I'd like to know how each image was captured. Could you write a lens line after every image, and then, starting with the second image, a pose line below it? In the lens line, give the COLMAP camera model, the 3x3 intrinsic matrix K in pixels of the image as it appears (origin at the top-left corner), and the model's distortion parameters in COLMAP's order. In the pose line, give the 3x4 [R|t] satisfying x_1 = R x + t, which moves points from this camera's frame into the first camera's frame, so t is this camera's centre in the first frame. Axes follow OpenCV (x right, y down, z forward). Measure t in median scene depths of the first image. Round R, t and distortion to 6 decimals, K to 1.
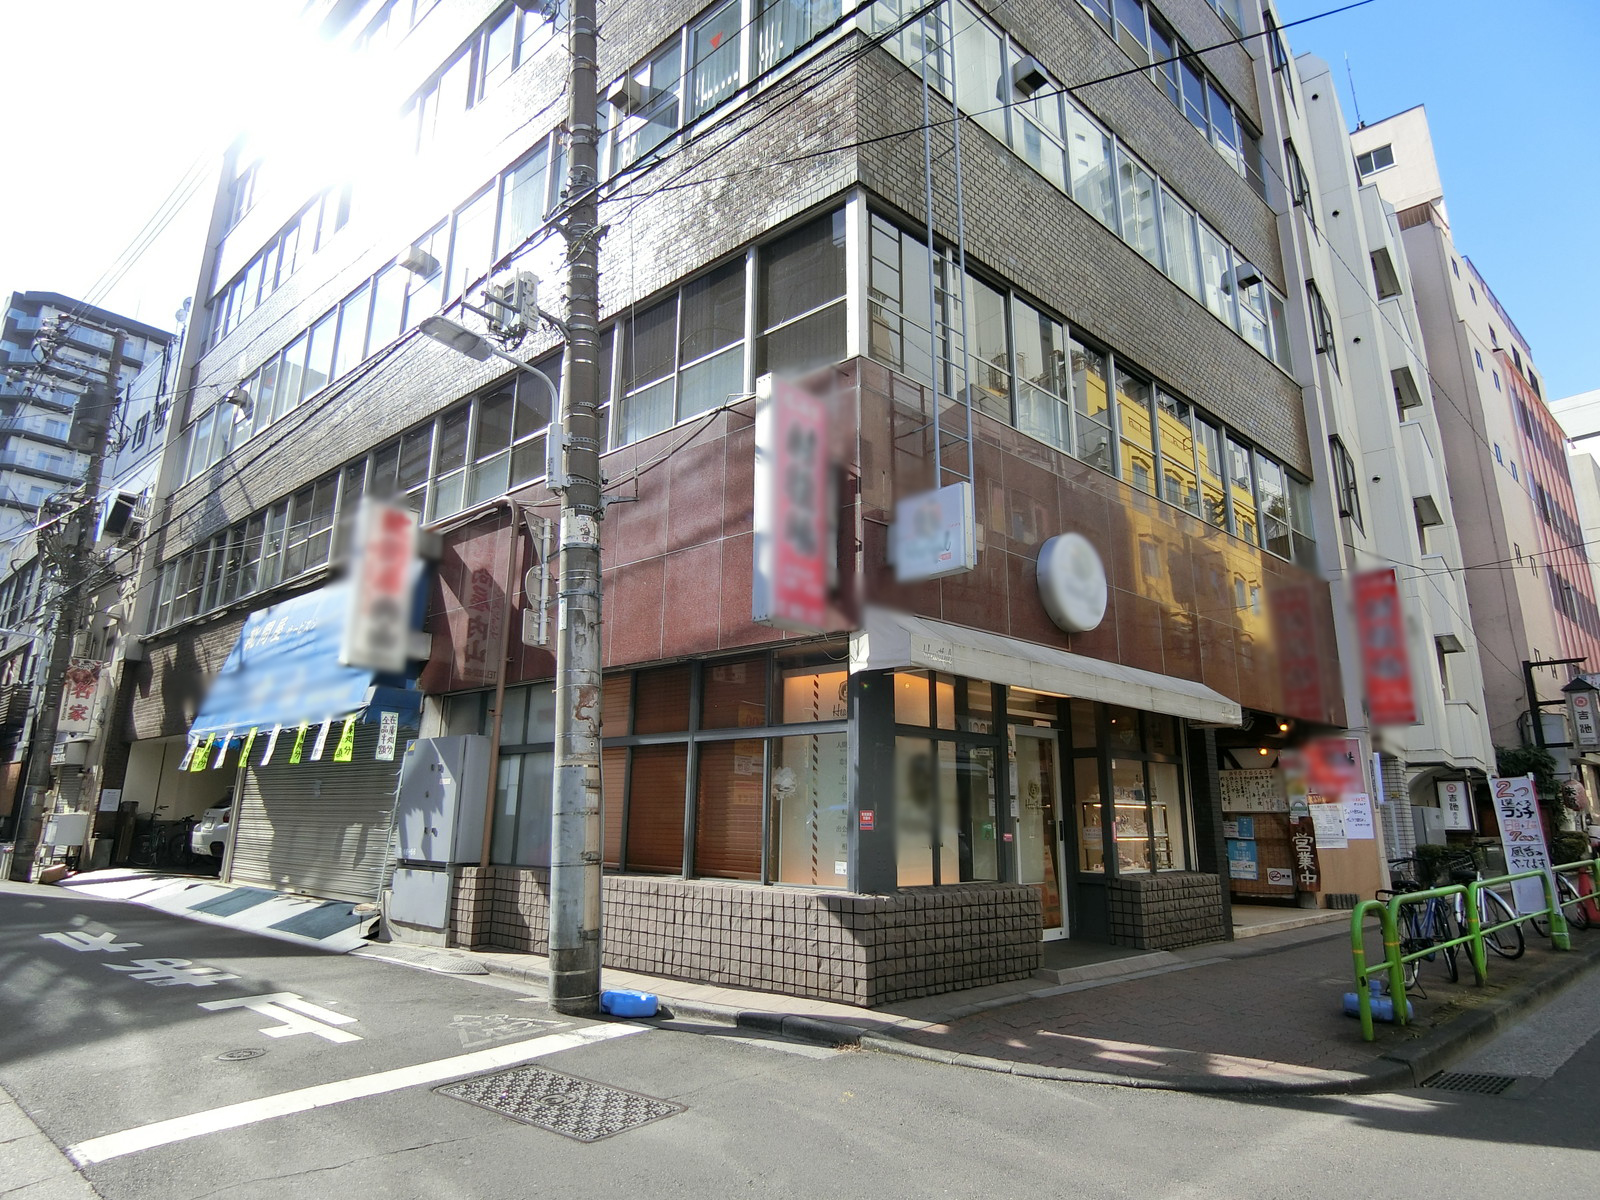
lens RADIAL K [[912.8, 0, 800.0], [0, 912.8, 600.0], [0, 0, 1]] dist [-0.018633, 0.001050]
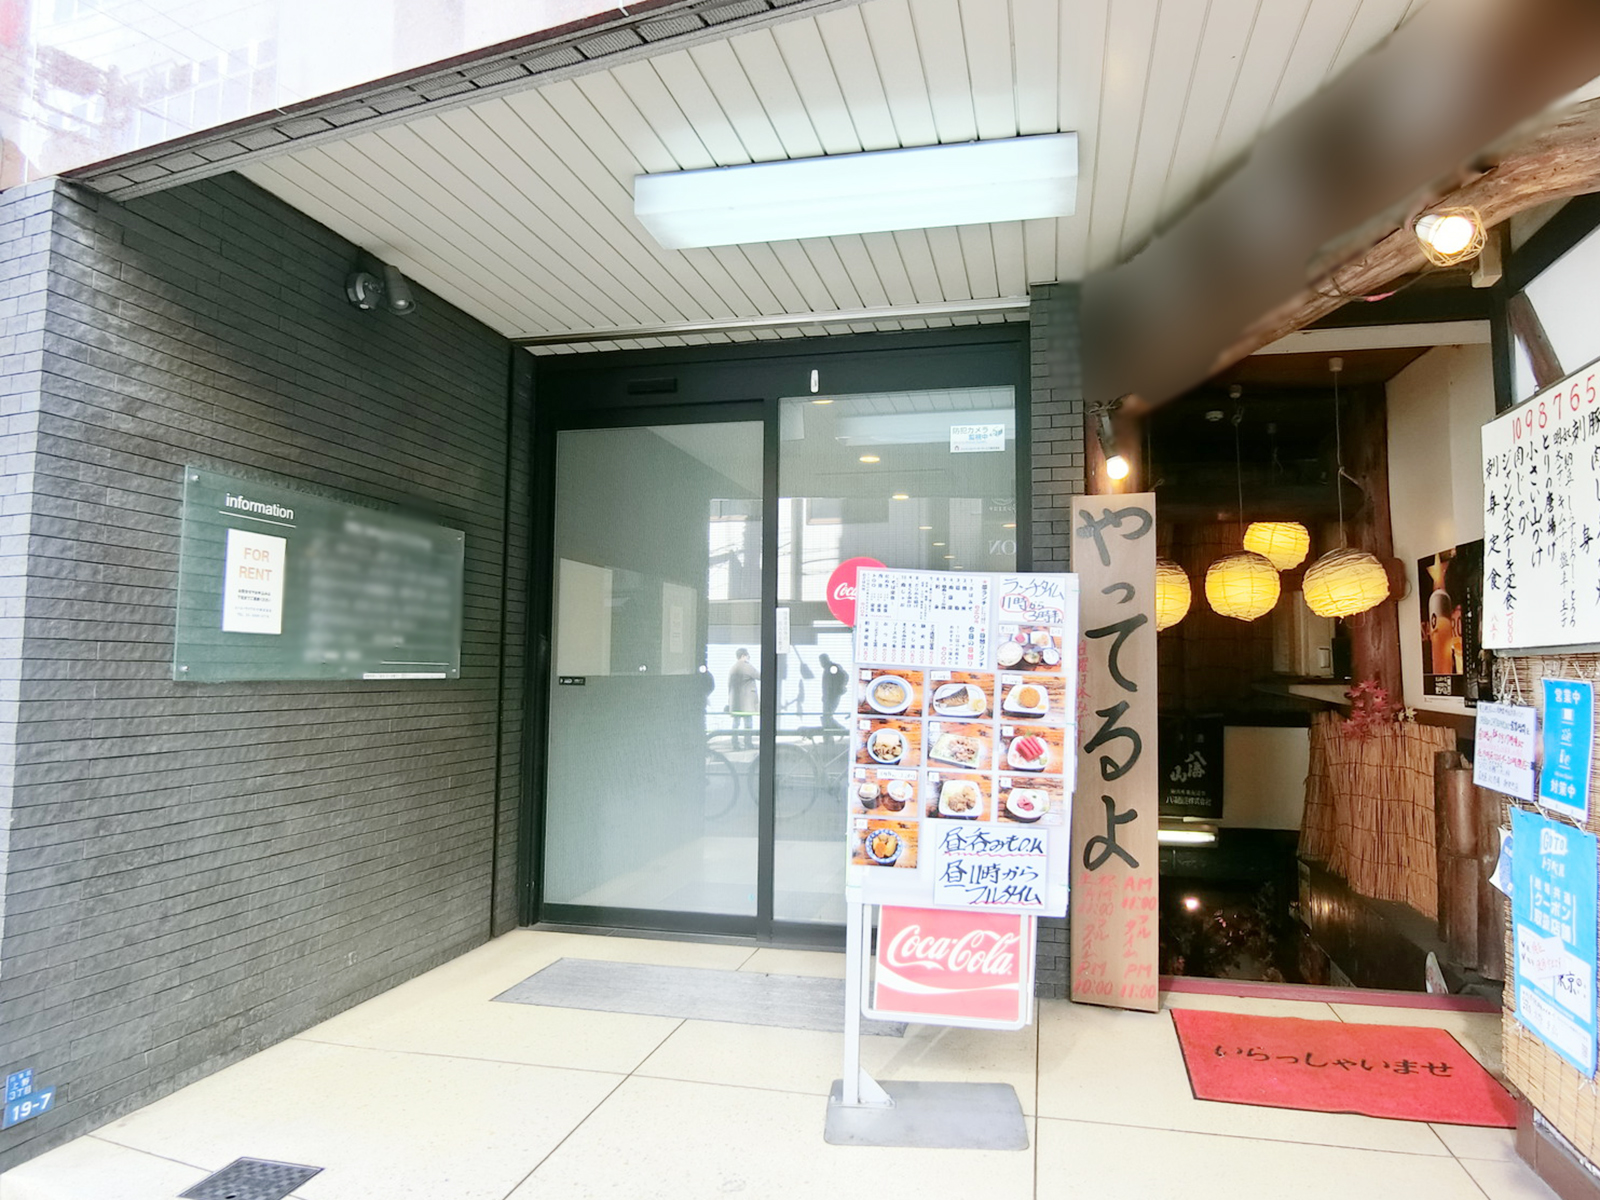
lens RADIAL K [[971.0, 0, 800.0], [0, 971.0, 600.0], [0, 0, 1]] dist [-0.027568, -0.004266]
pose [[0.451926, -0.073613, -0.889013, 0.594787], [0.210582, 0.977227, 0.026131, 0.199501], [0.866844, -0.199019, 0.457136, 0.835459]]
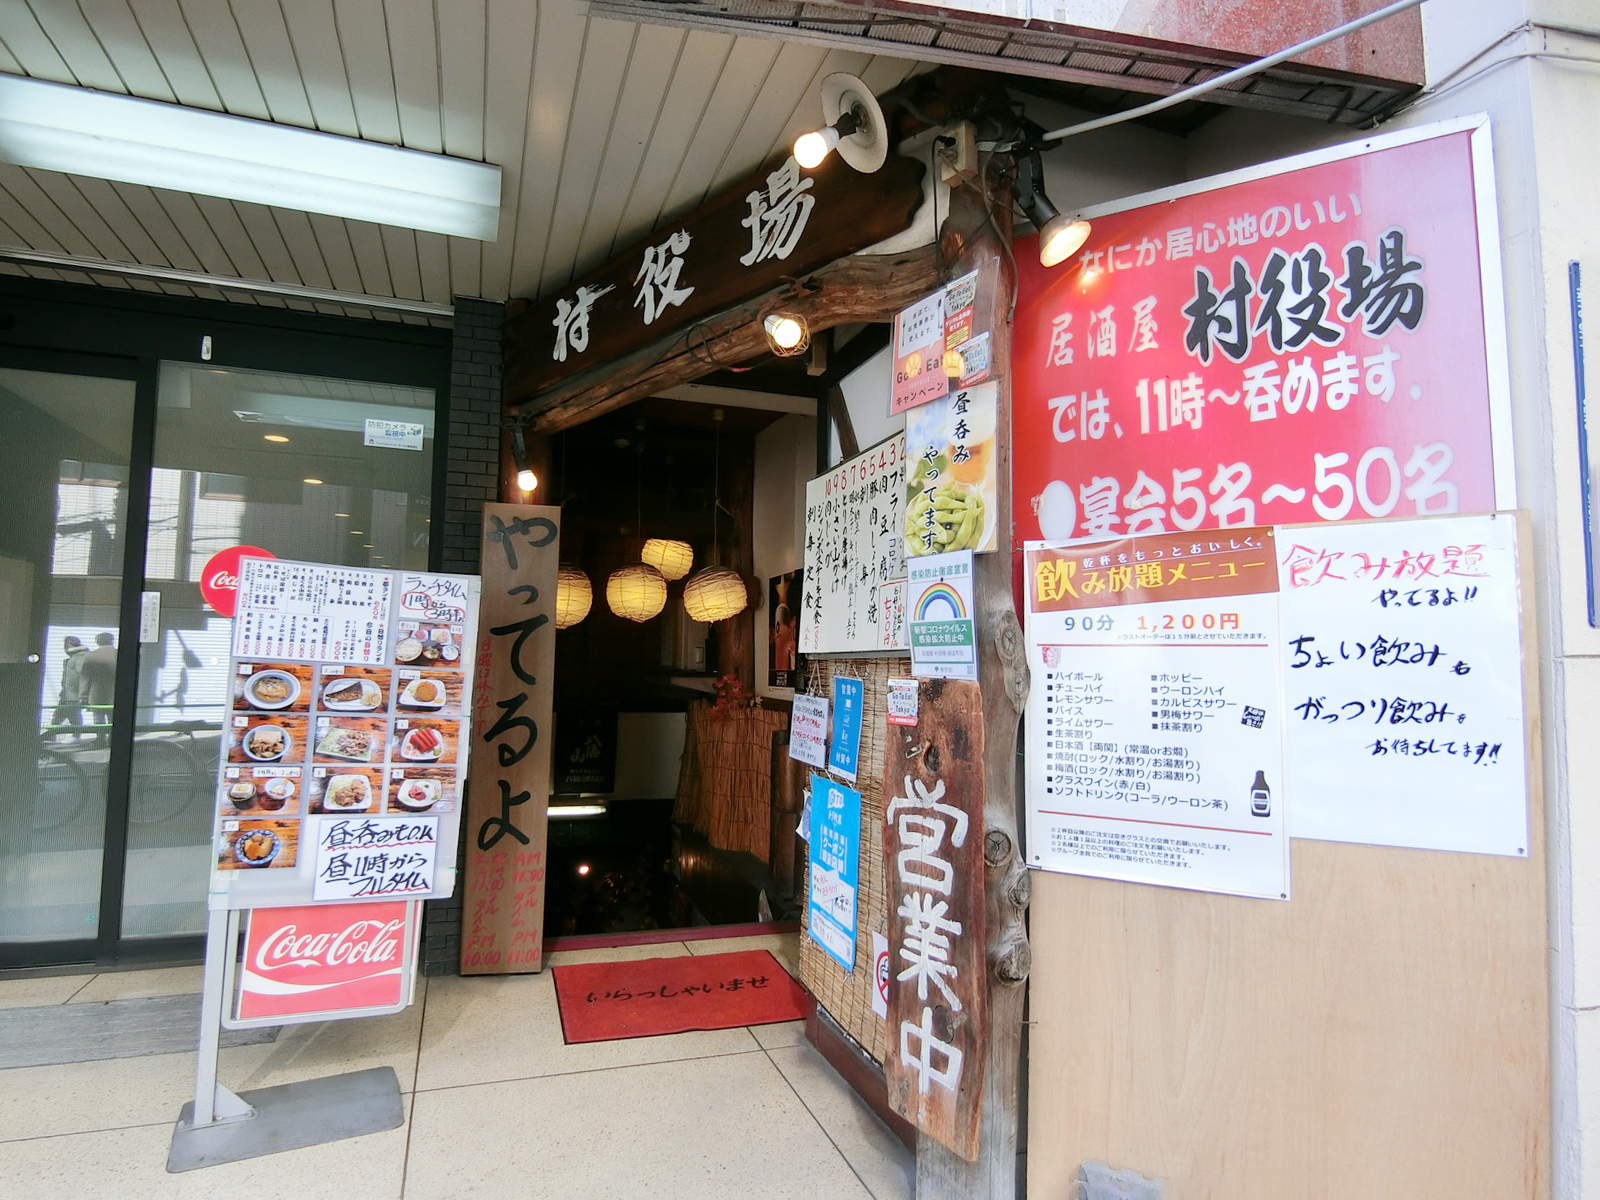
lens RADIAL K [[912.8, 0, 800.0], [0, 912.8, 600.0], [0, 0, 1]] dist [-0.018633, 0.001050]
pose [[0.866034, -0.029723, -0.499101, 0.604893], [0.110190, 0.985034, 0.132538, 0.197799], [0.487692, -0.169778, 0.856348, 0.838383]]
